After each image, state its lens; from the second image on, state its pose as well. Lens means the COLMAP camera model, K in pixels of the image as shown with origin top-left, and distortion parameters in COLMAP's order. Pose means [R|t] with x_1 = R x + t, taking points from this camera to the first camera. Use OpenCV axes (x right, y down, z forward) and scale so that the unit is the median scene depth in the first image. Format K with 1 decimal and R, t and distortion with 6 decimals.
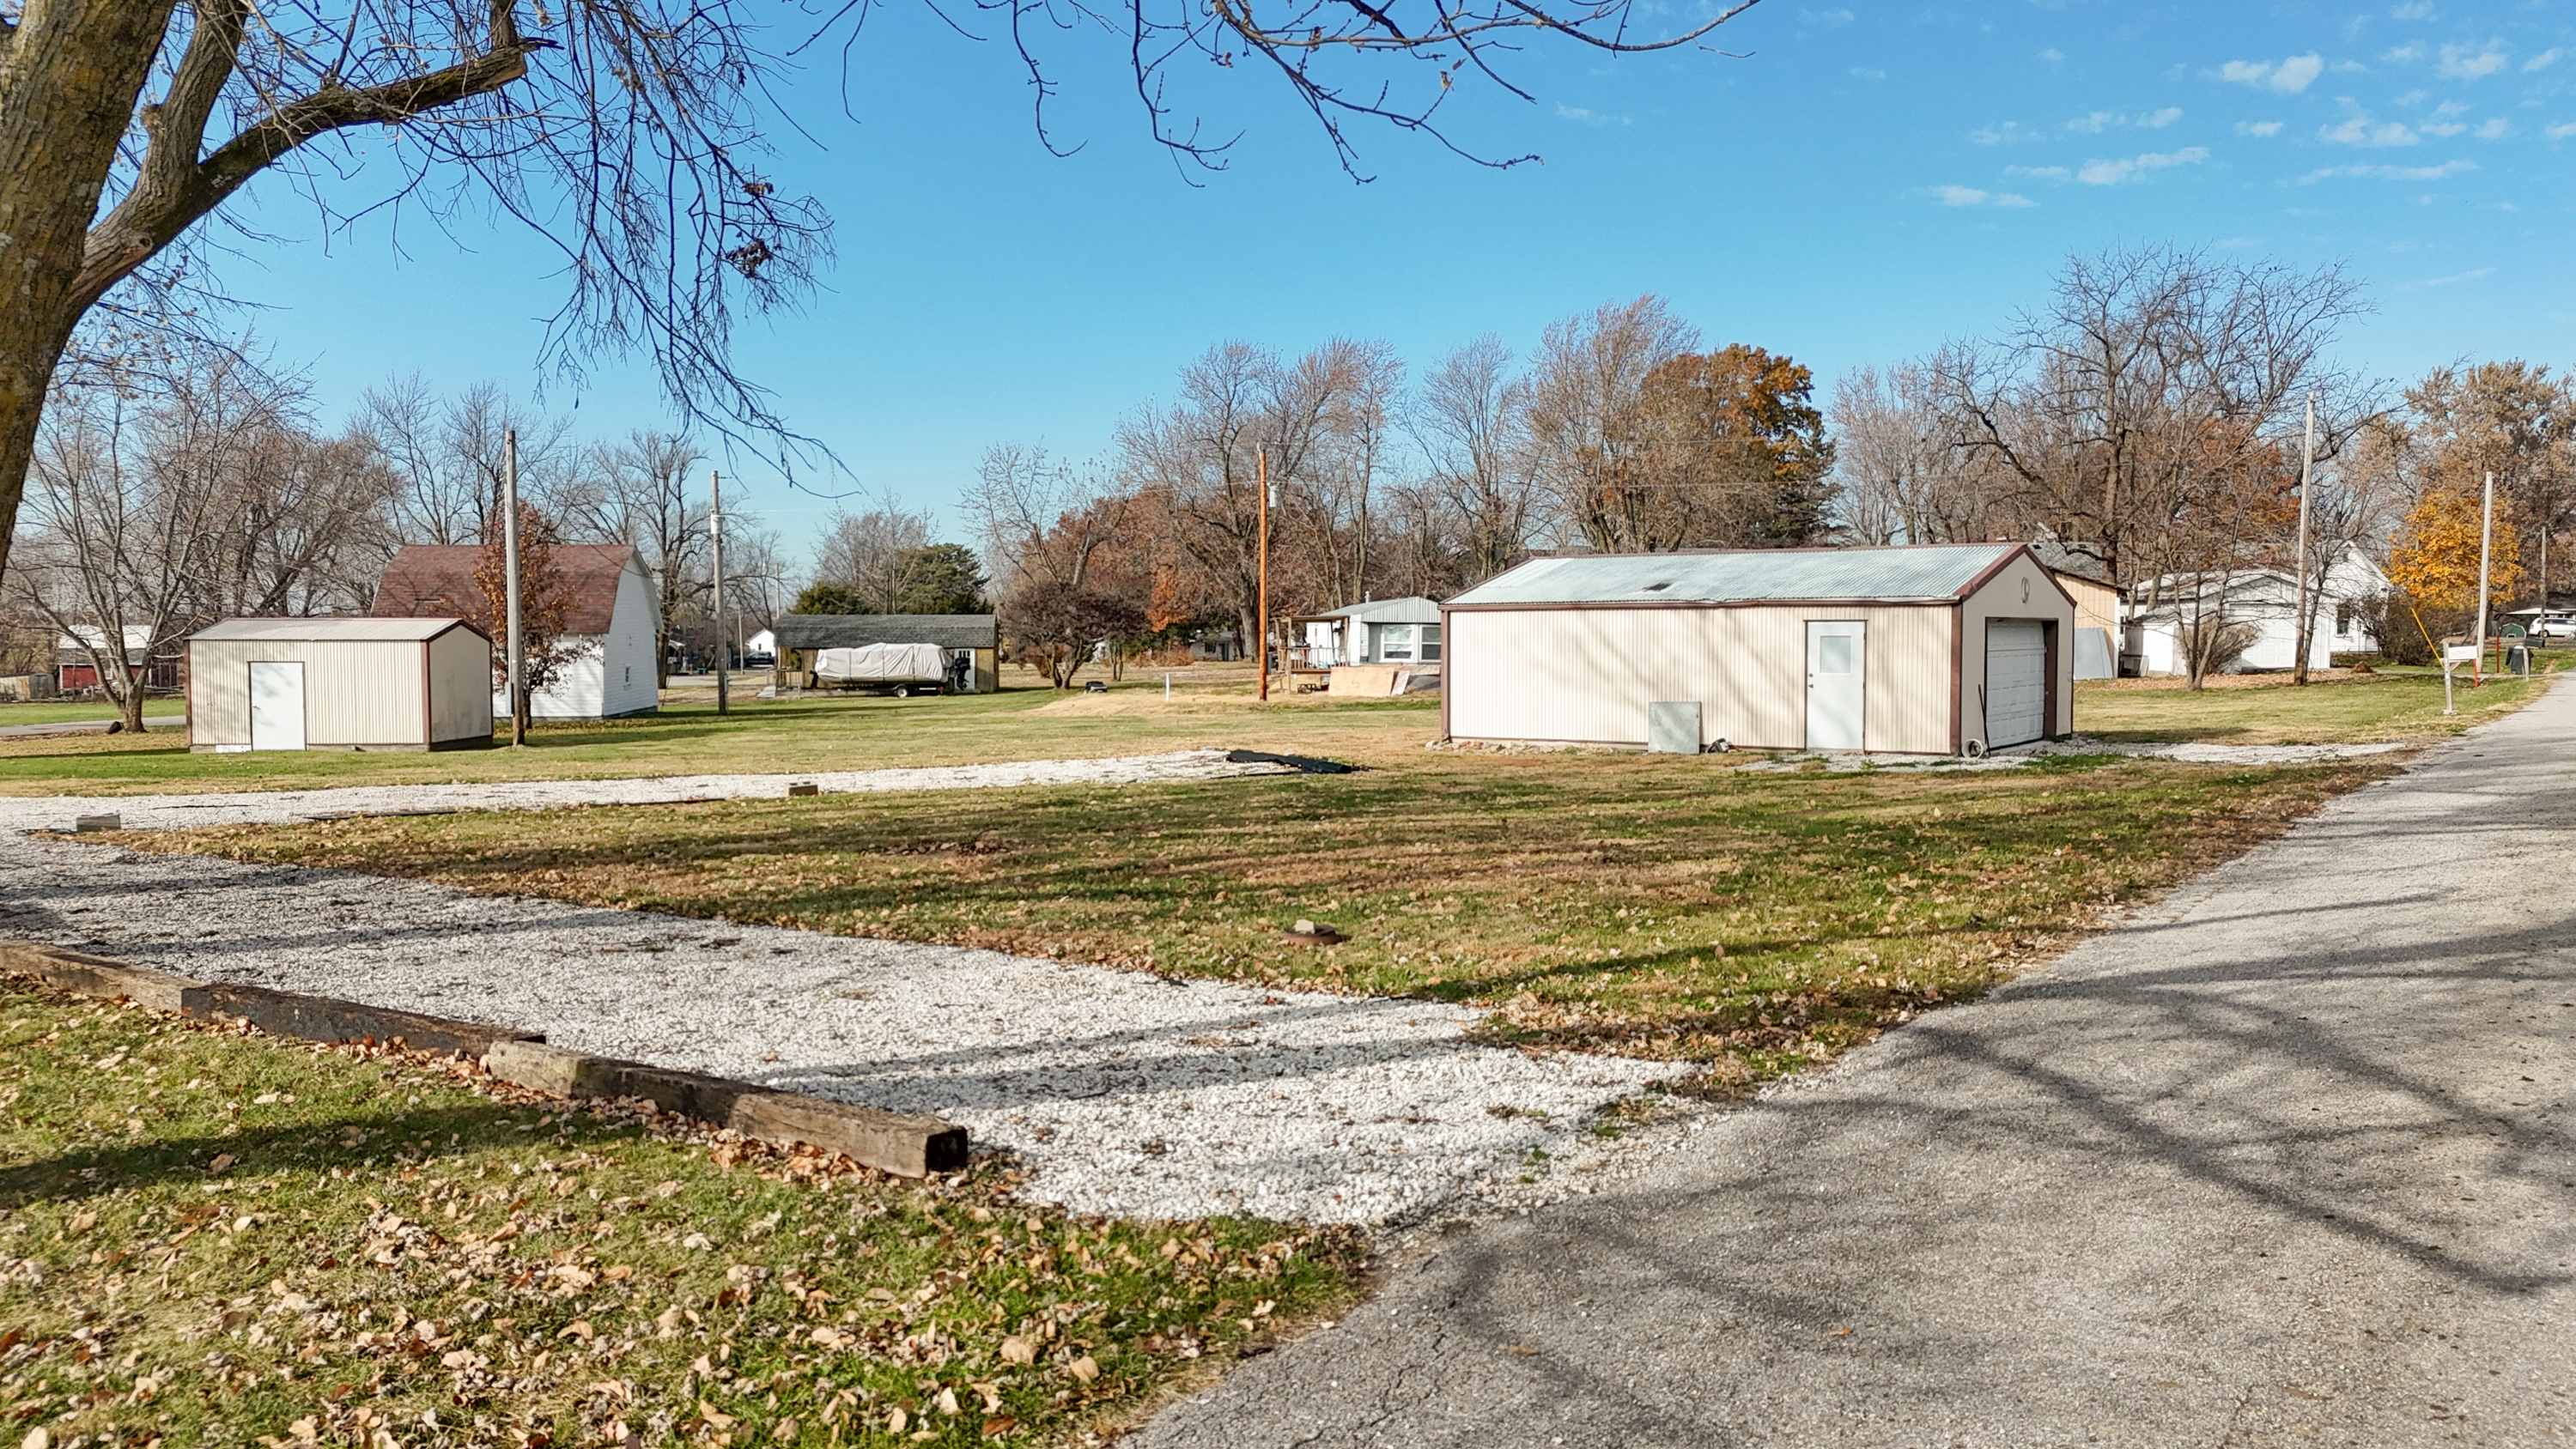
lens RADIAL K [[1882.9, 0, 1297.2], [0, 1882.9, 608.9], [0, 0, 1]] dist [0.084722, -0.086919]
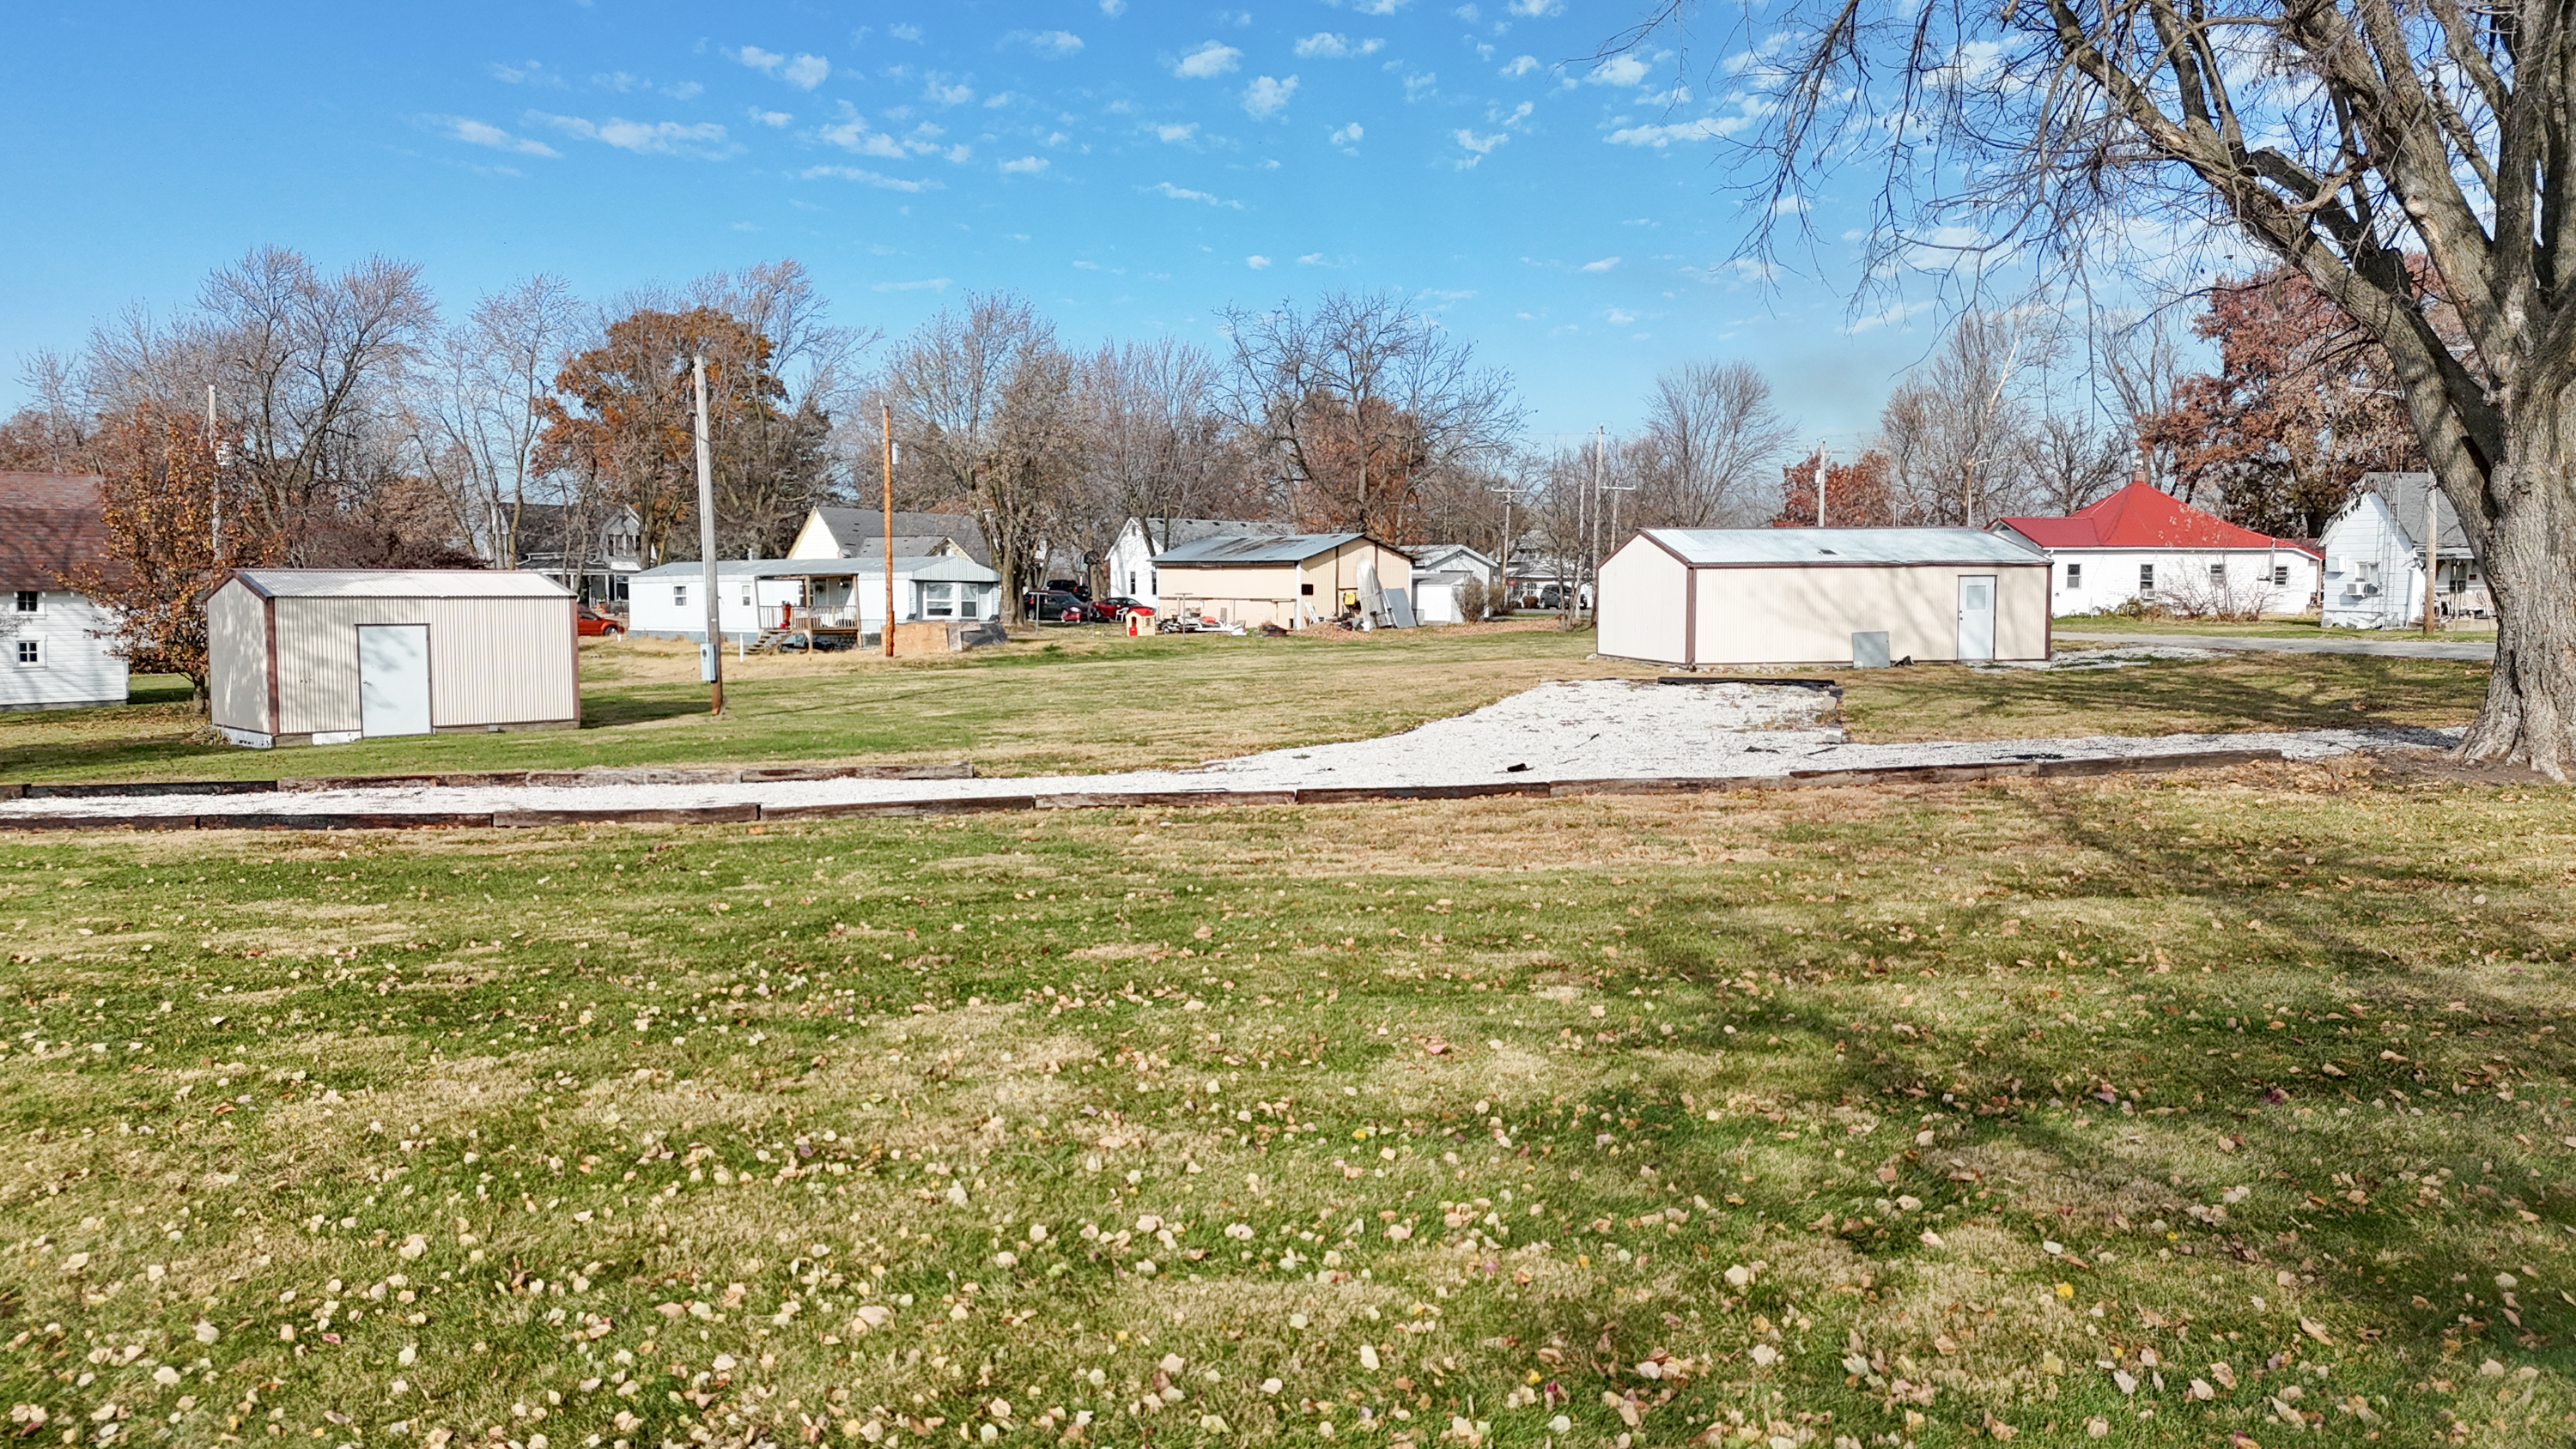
lens RADIAL K [[1882.9, 0, 1293.7], [0, 1882.9, 743.4], [0, 0, 1]] dist [0.084722, -0.086919]
pose [[0.732951, -0.057408, 0.677855, -0.530348], [-0.004489, 0.996003, 0.089206, 0.003008], [-0.680266, -0.068427, 0.729764, 0.110601]]
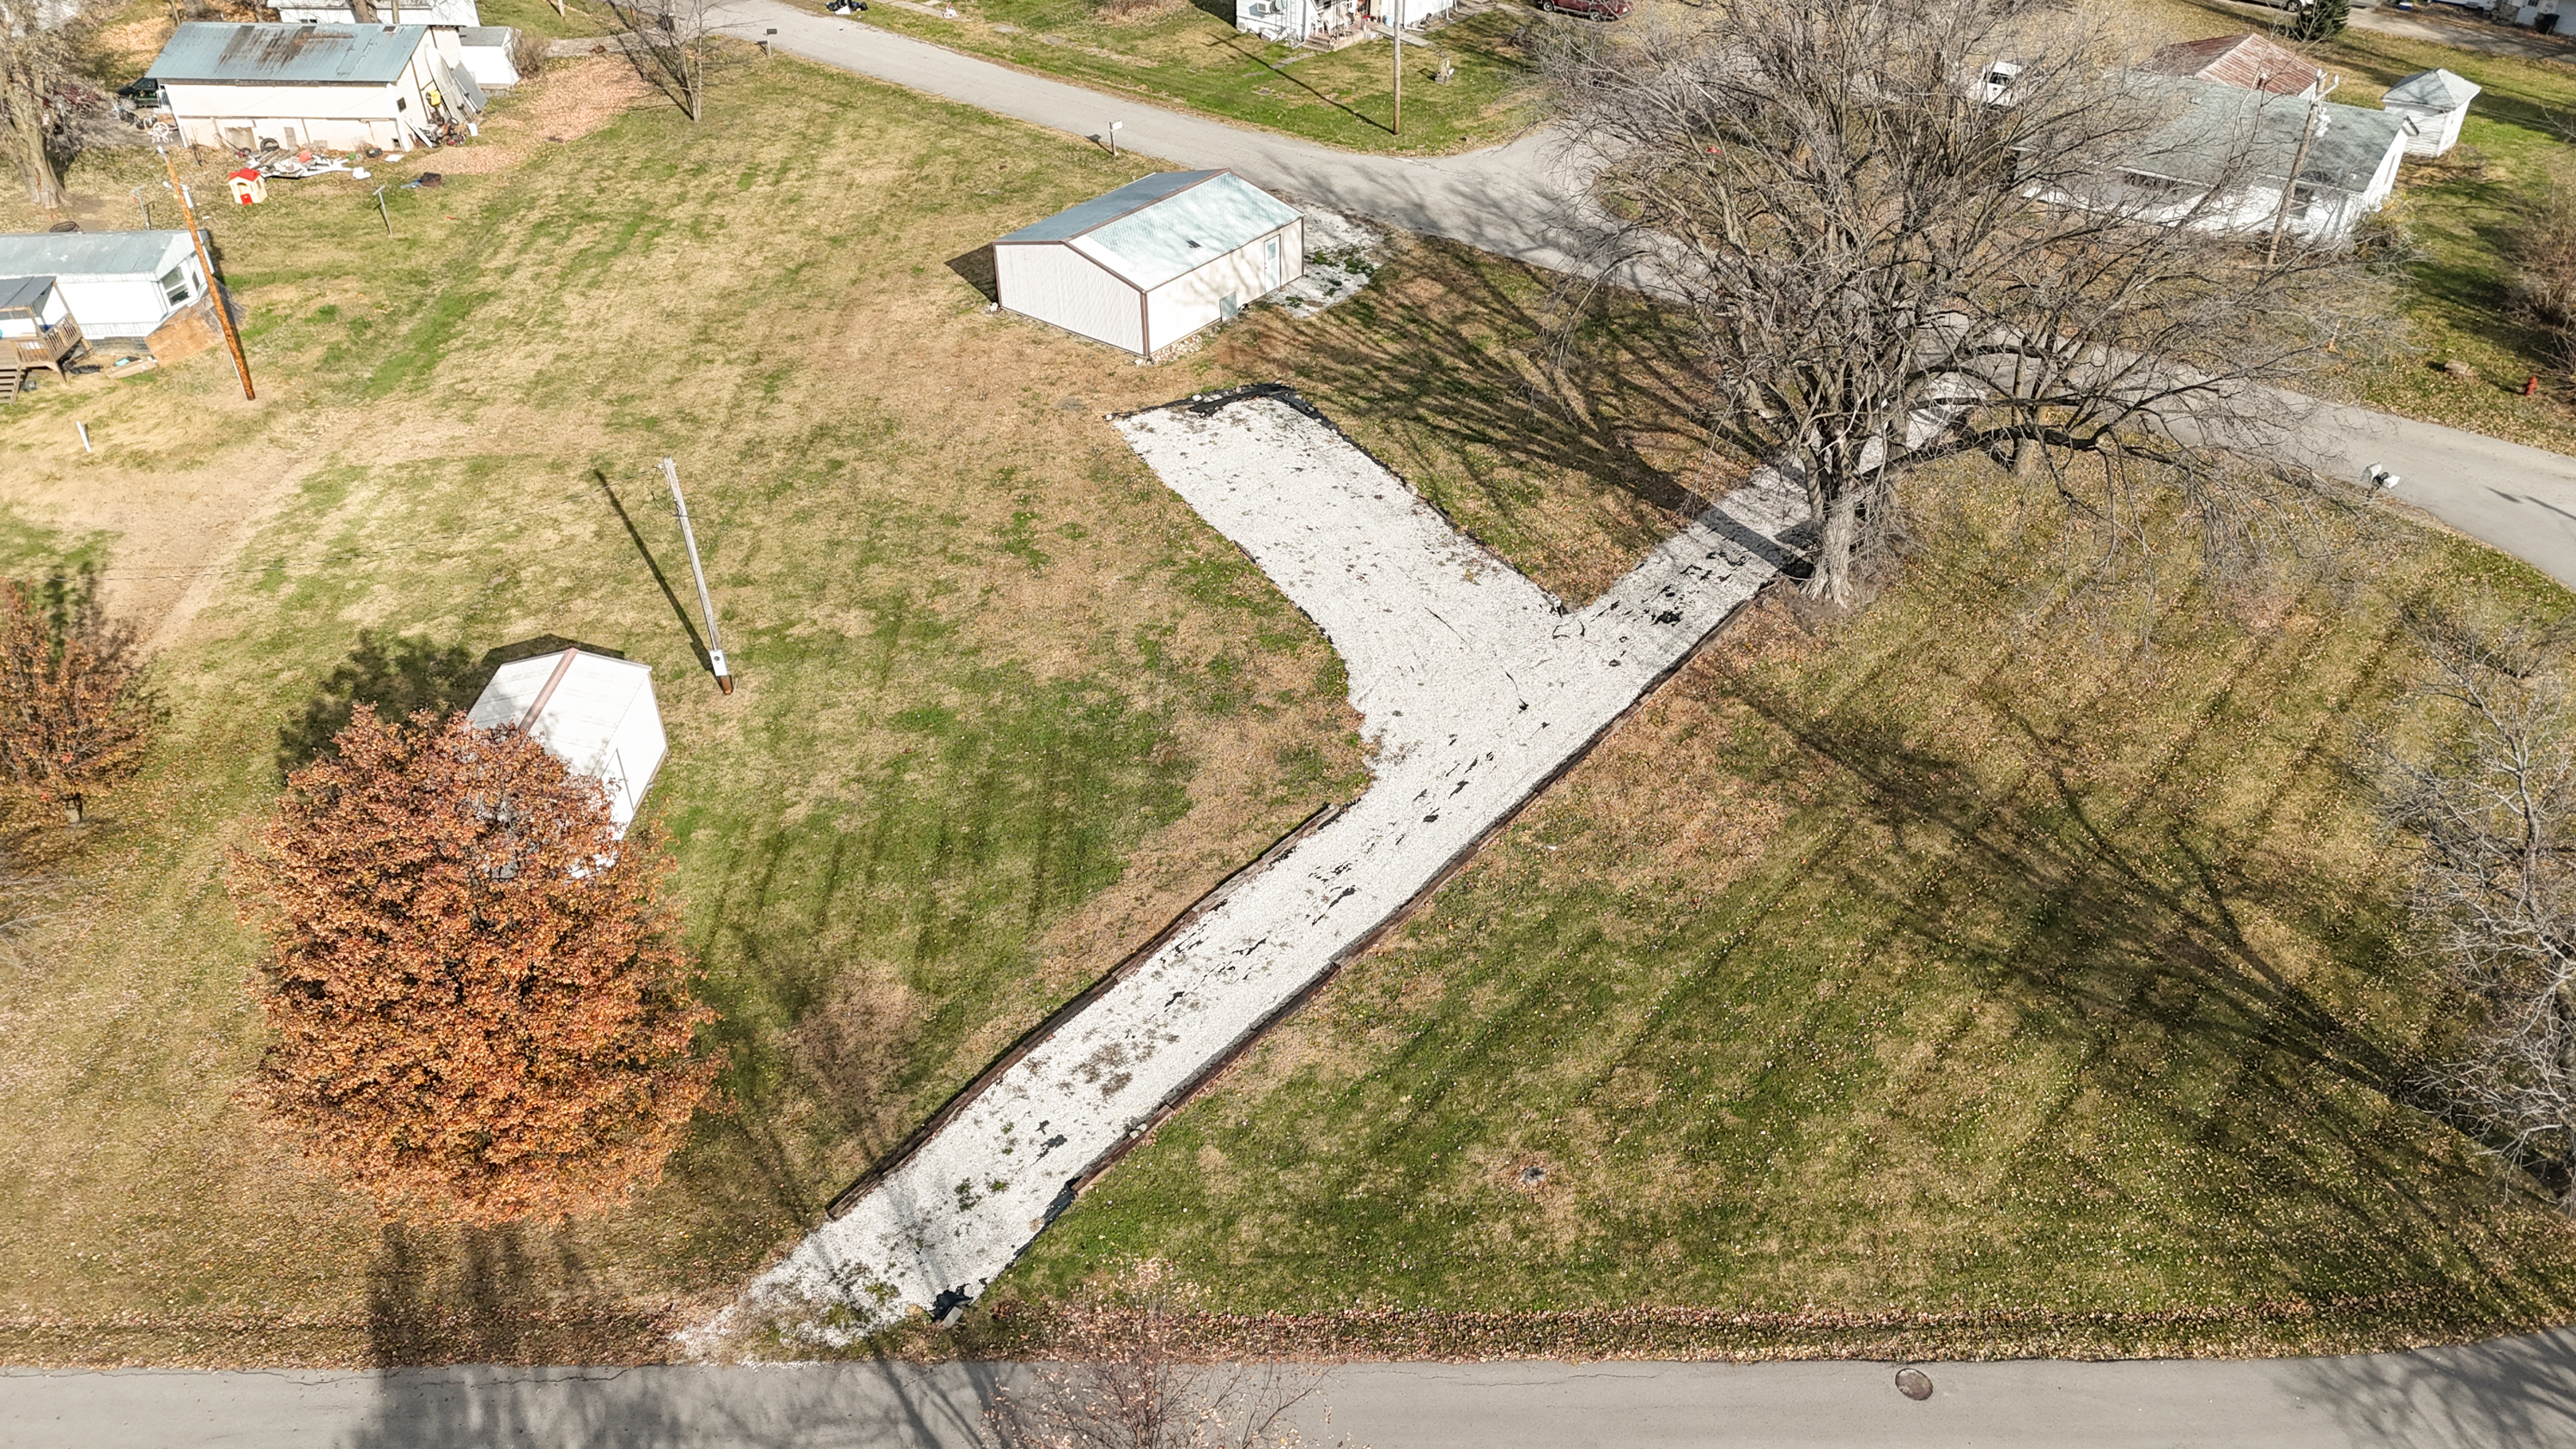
lens RADIAL K [[1882.9, 0, 1293.5], [0, 1882.9, 728.6], [0, 0, 1]] dist [0.084722, -0.086919]
pose [[0.048376, -0.585272, 0.809393, -0.892217], [-0.002673, 0.810263, 0.586061, -0.396560], [-0.998826, -0.030515, 0.037632, 0.392283]]
